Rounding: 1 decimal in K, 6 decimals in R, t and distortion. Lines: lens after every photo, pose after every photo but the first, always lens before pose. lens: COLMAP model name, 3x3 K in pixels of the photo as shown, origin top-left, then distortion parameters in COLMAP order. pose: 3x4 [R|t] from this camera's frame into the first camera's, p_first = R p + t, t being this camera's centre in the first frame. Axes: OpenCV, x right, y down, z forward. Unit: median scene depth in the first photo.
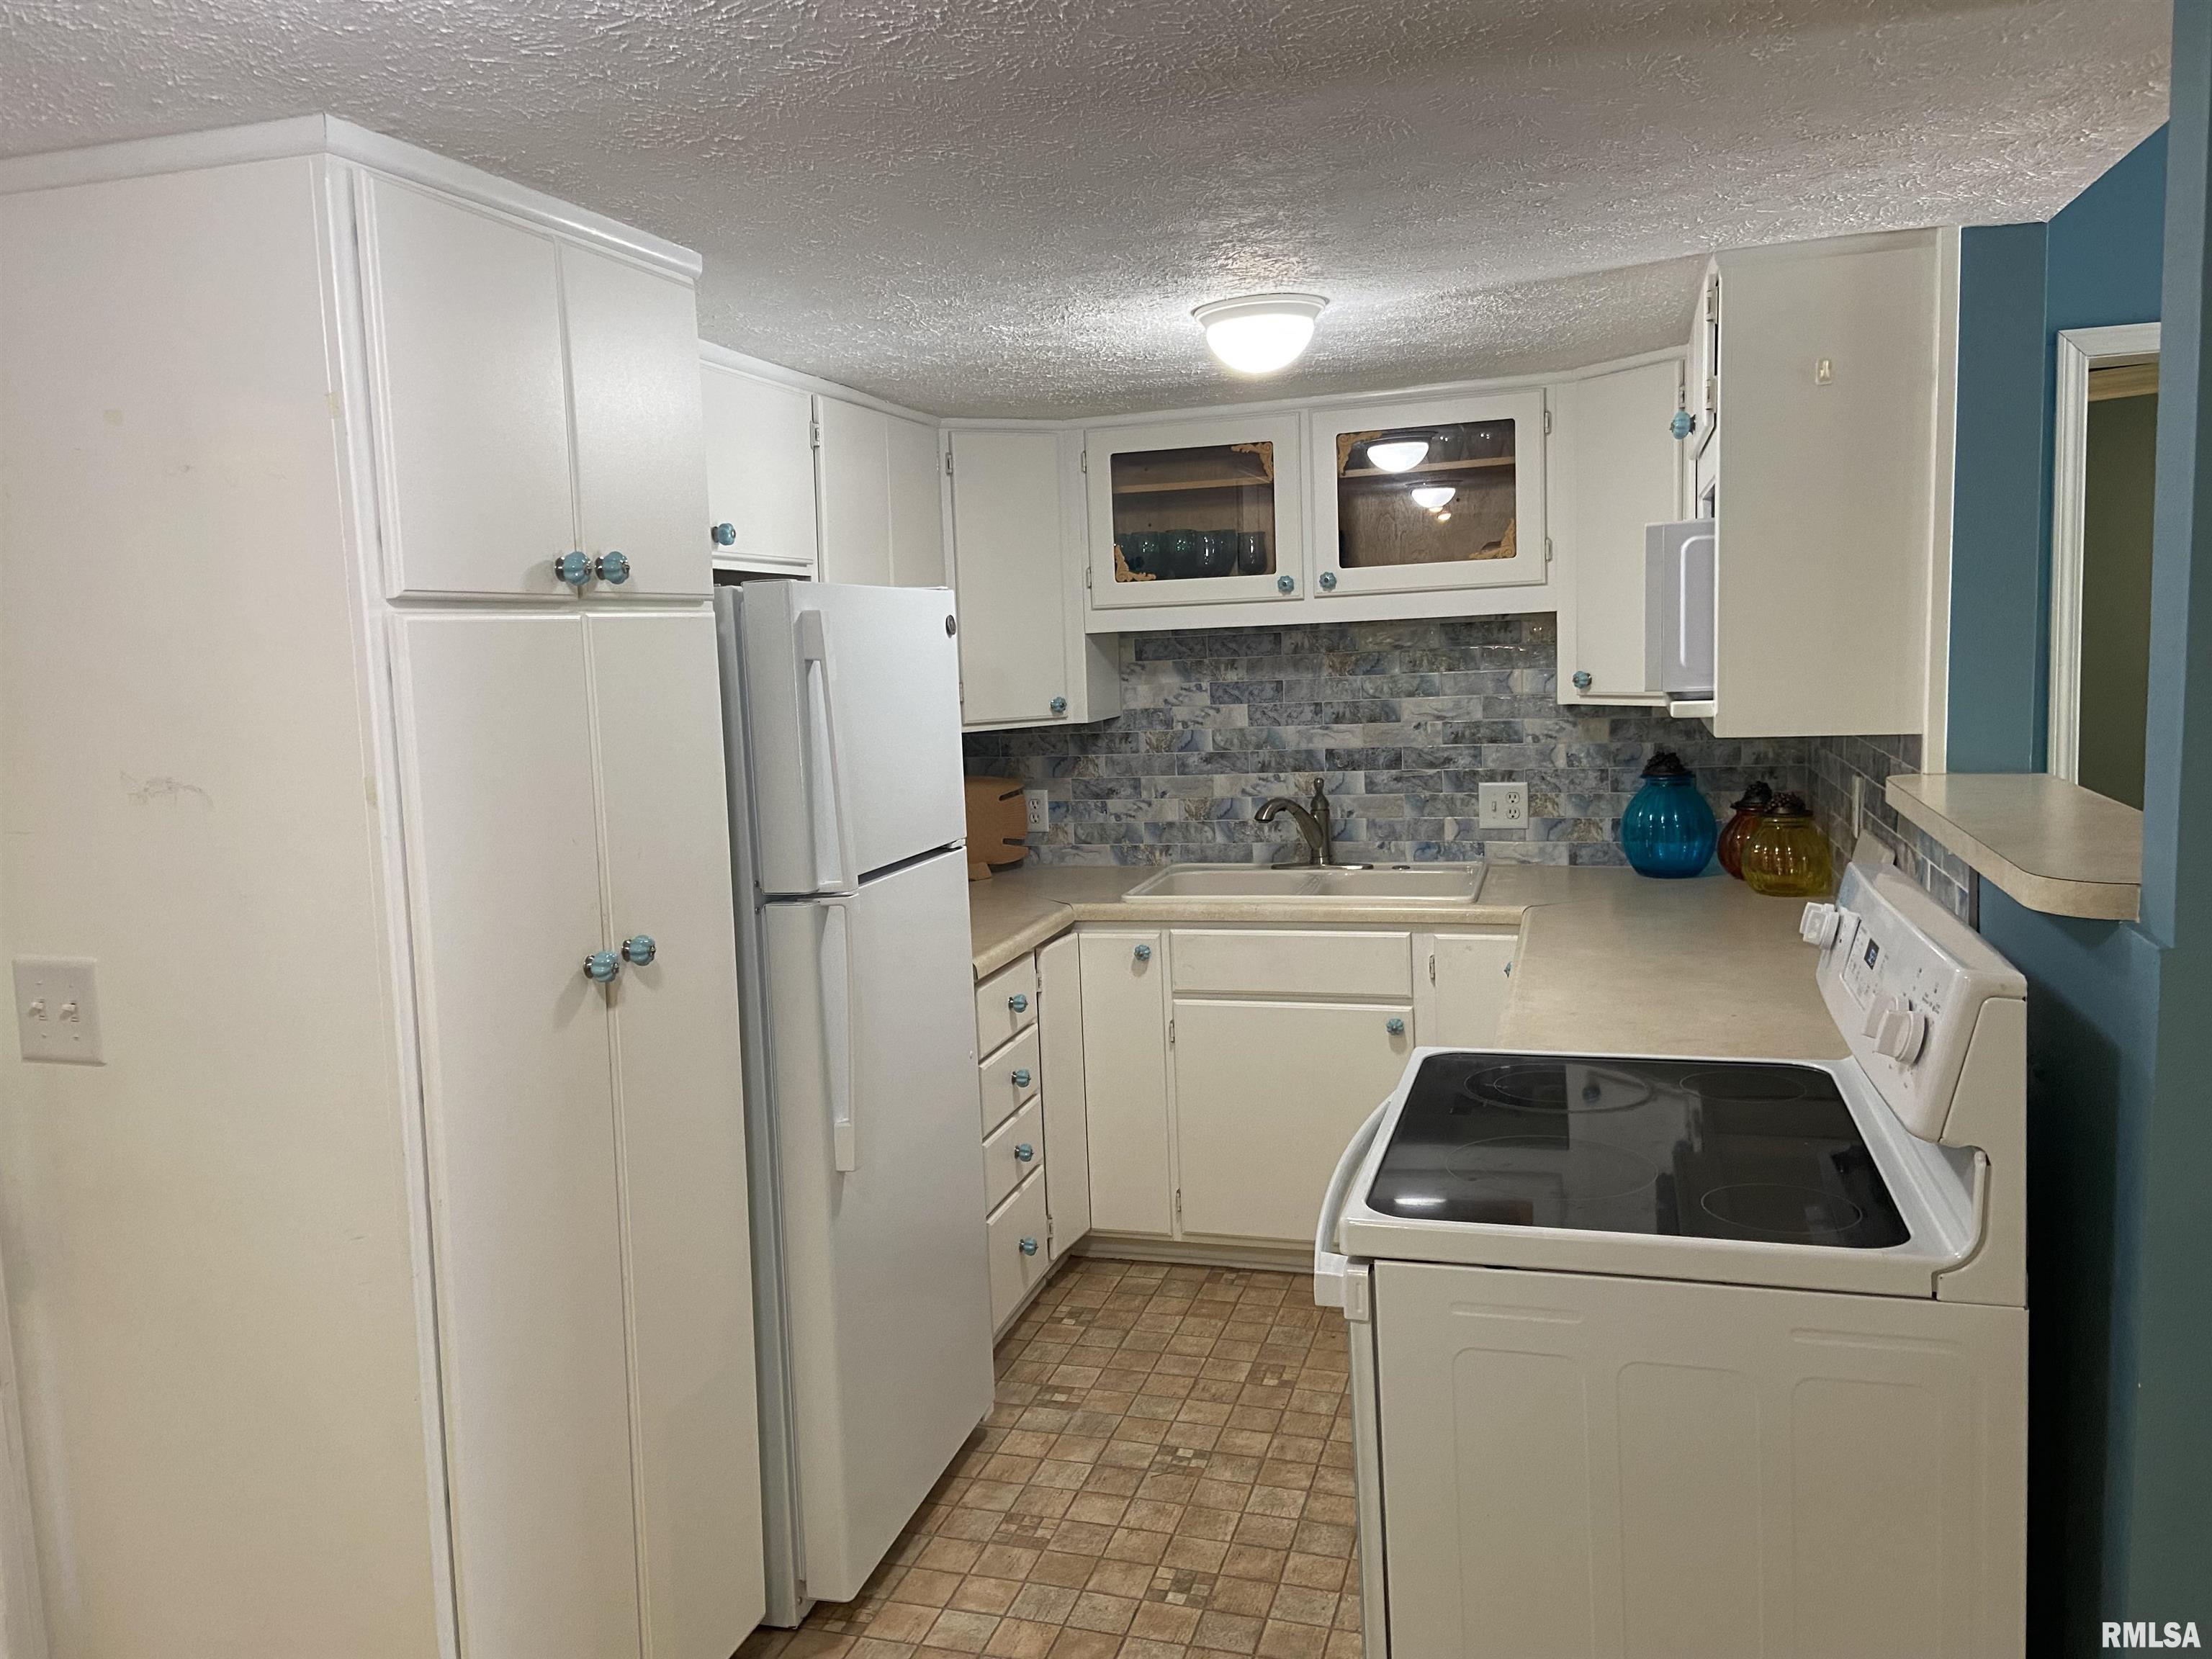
lens RADIAL K [[1667.5, 0, 1090.4], [0, 1667.5, 818.4], [0, 0, 1]] dist [0.121655, -0.152182]
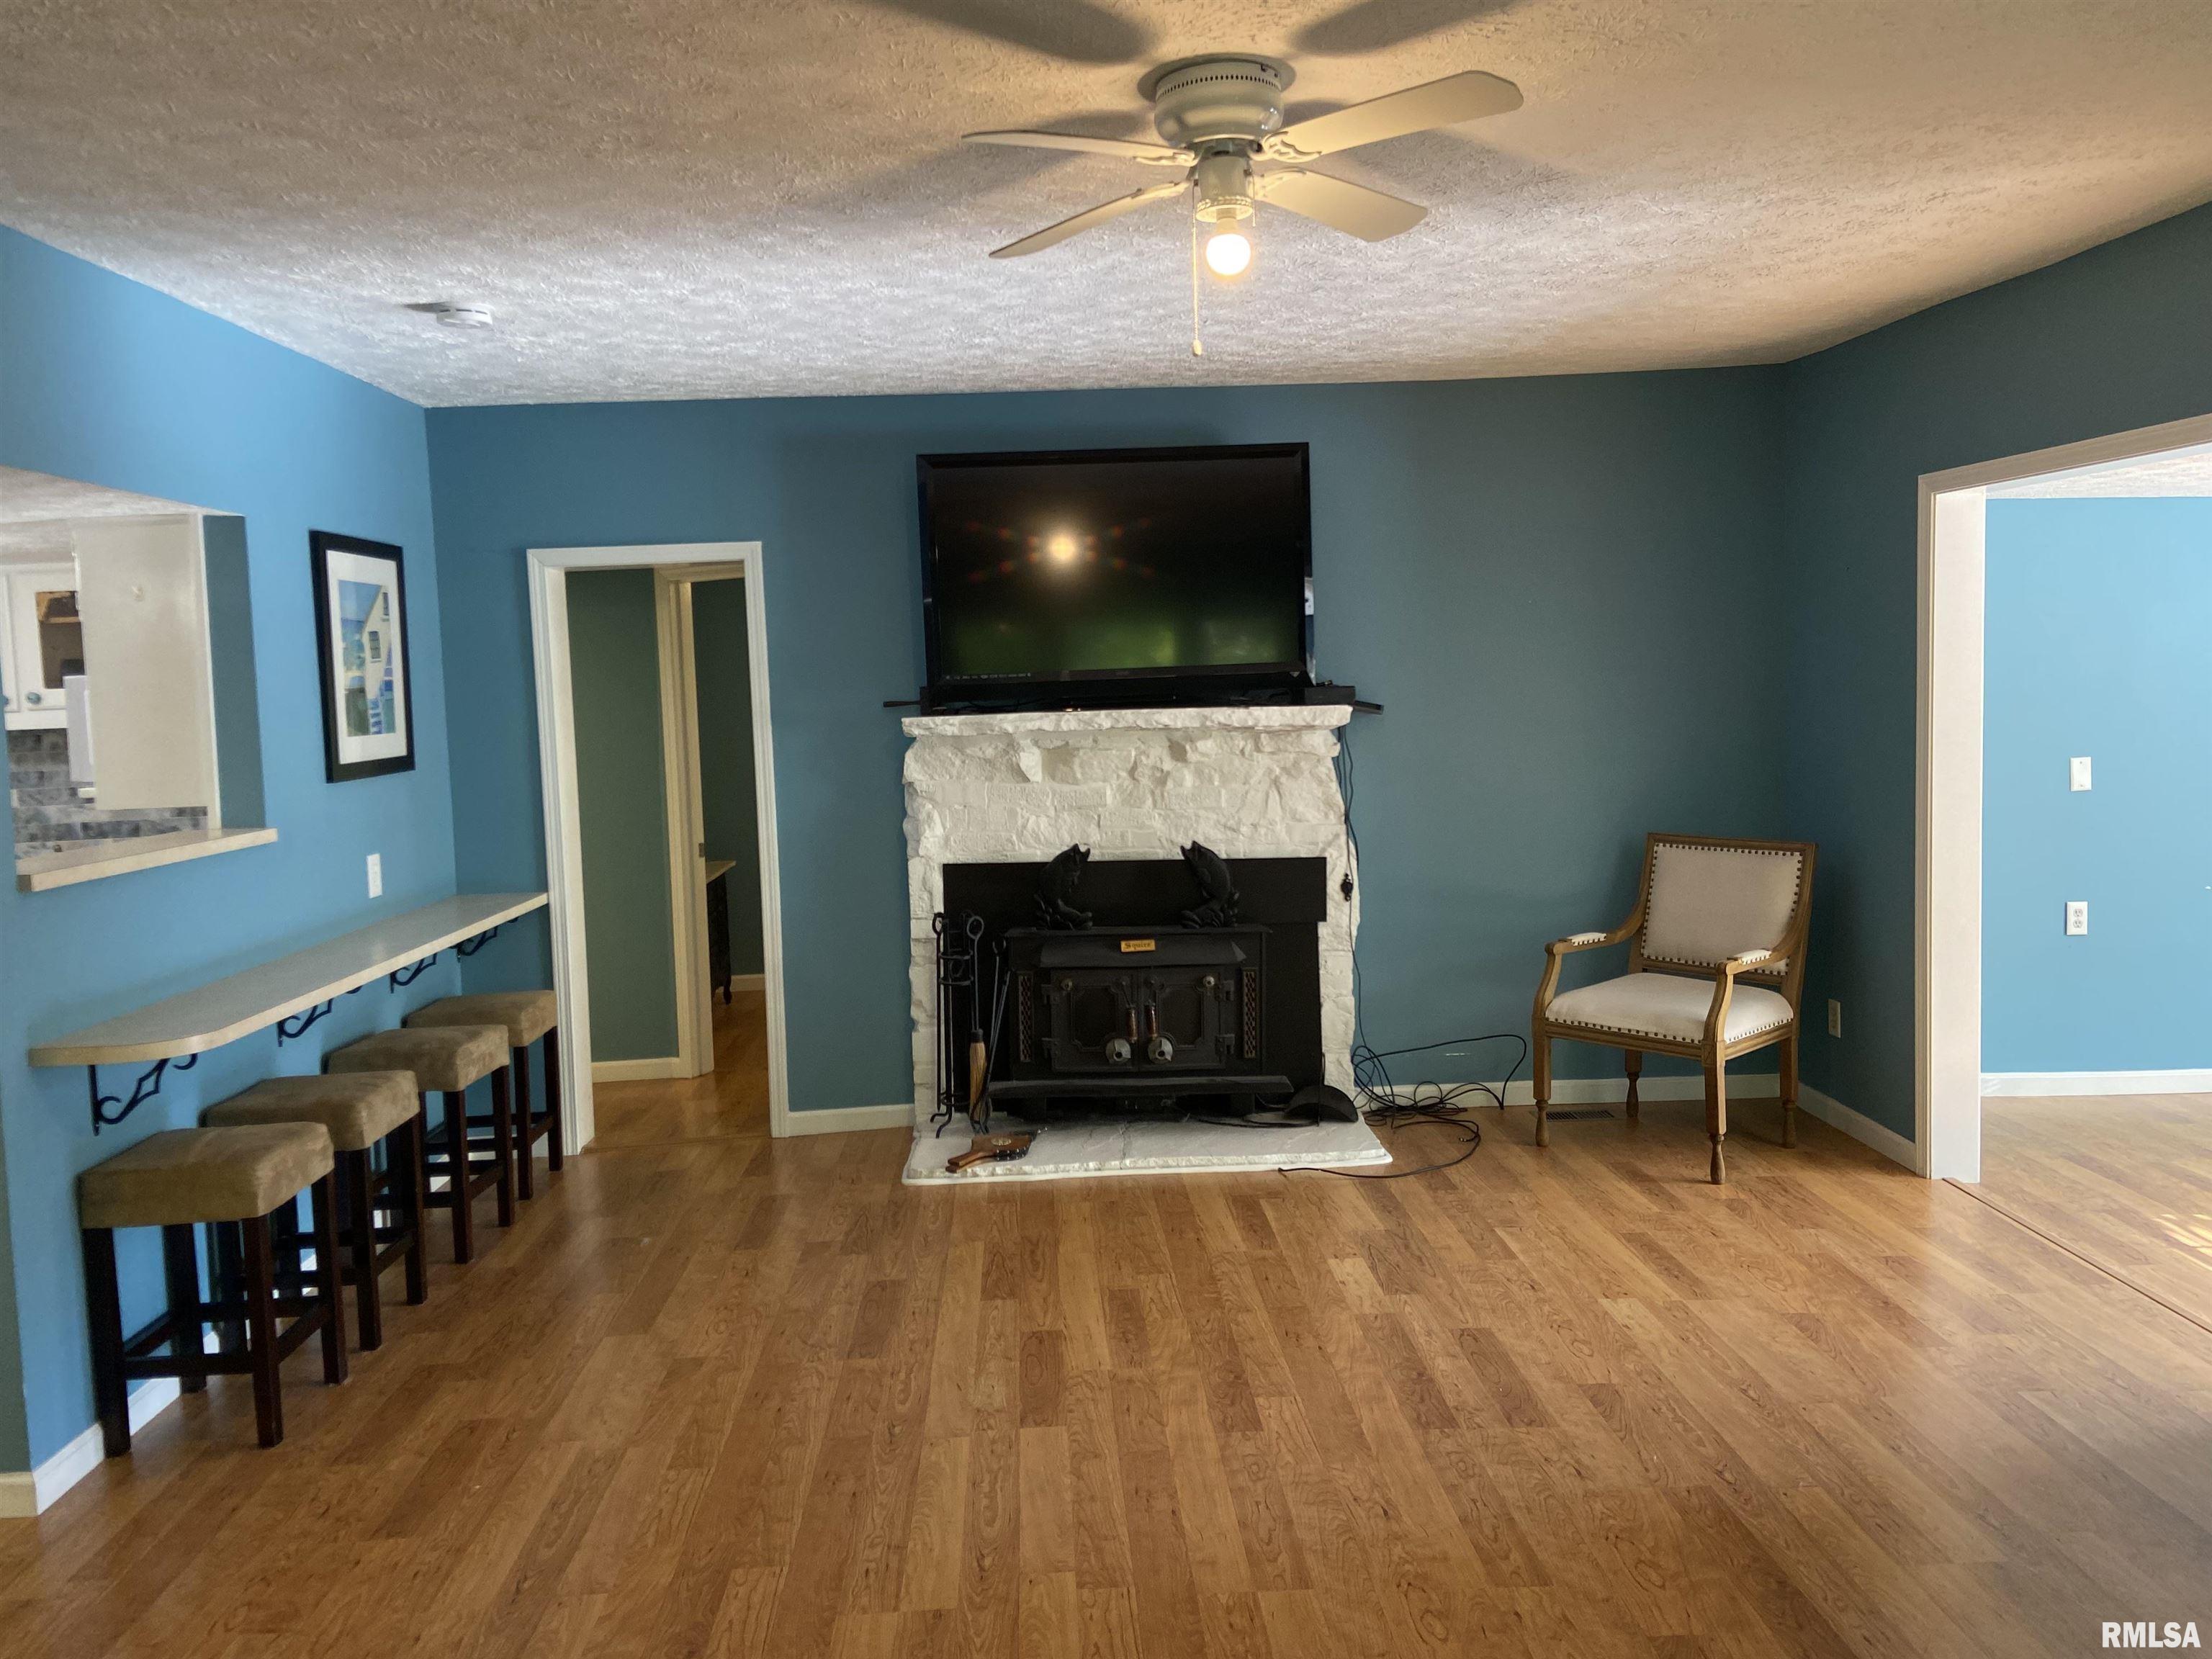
lens RADIAL K [[1667.5, 0, 1090.4], [0, 1667.5, 818.4], [0, 0, 1]] dist [0.121655, -0.152182]
pose [[0.945001, -0.017564, 0.326596, 0.446575], [0.031554, 0.998795, -0.037587, 0.029867], [-0.325543, 0.045825, 0.944416, -0.513913]]
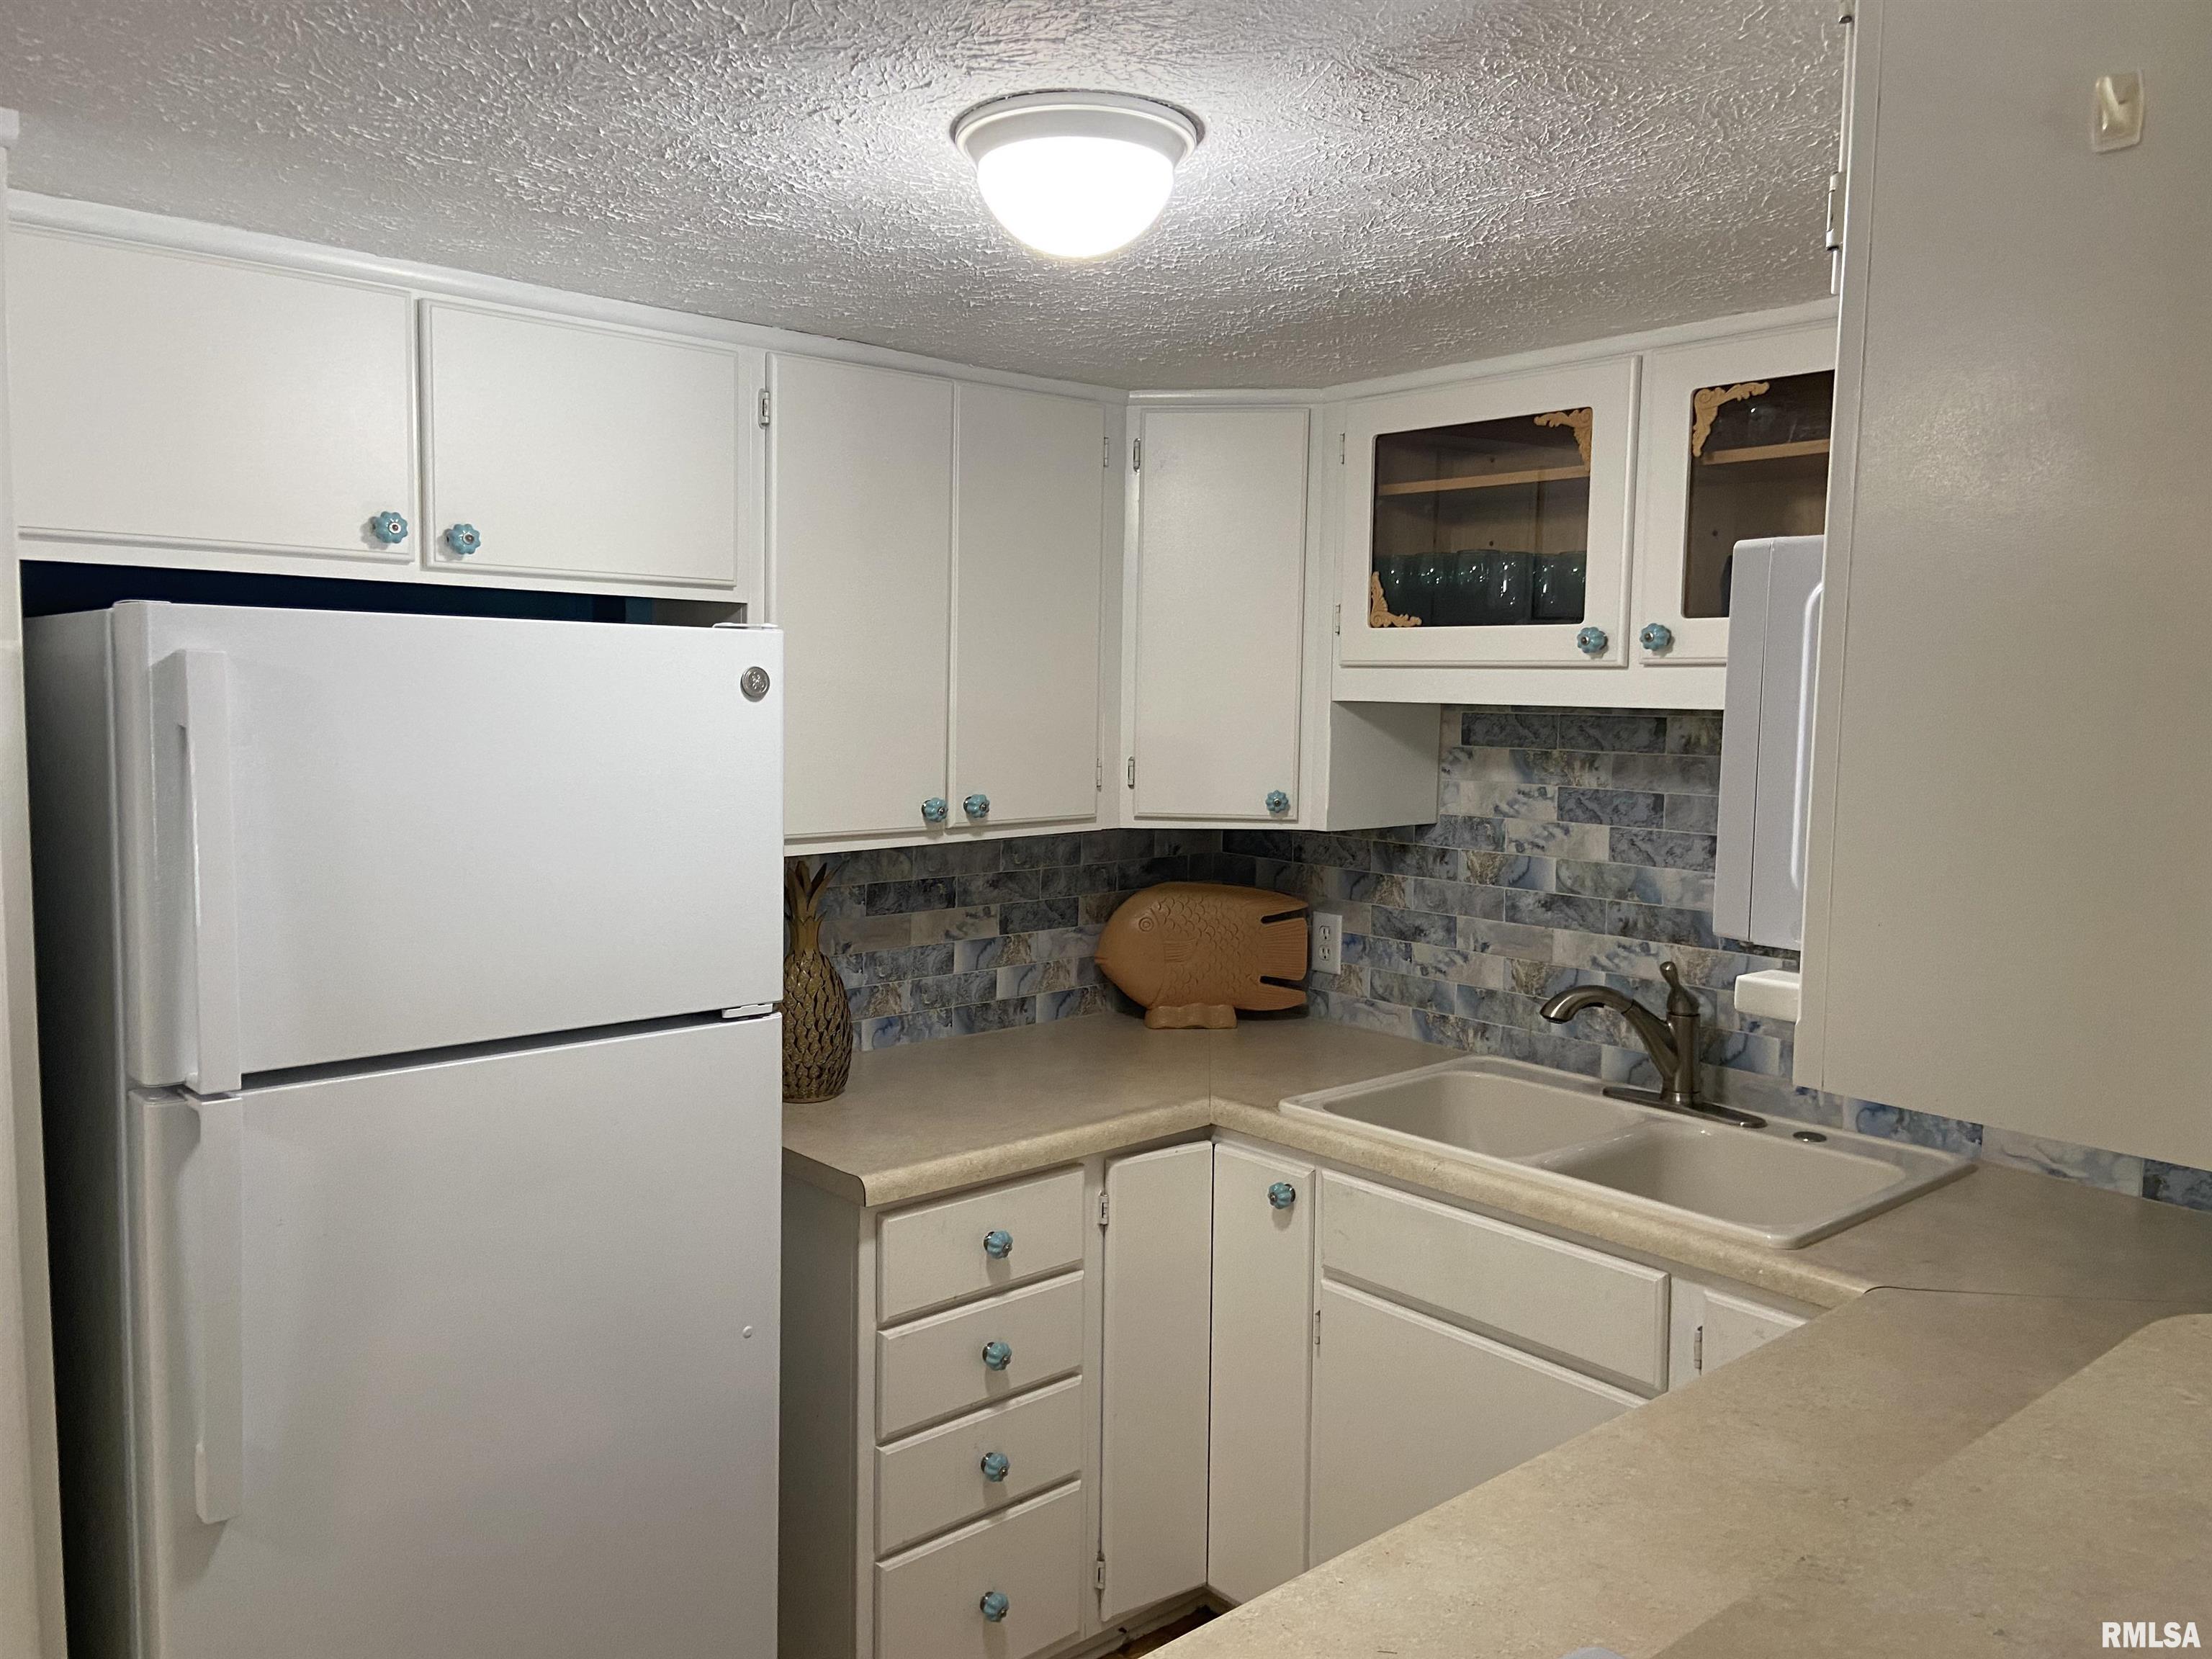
lens RADIAL K [[1667.5, 0, 1090.4], [0, 1667.5, 818.4], [0, 0, 1]] dist [0.121655, -0.152182]
pose [[0.842749, 0.098916, -0.529140, 0.266479], [-0.107578, 0.994091, 0.014495, -0.059456], [0.527448, 0.044708, 0.848410, 0.354195]]
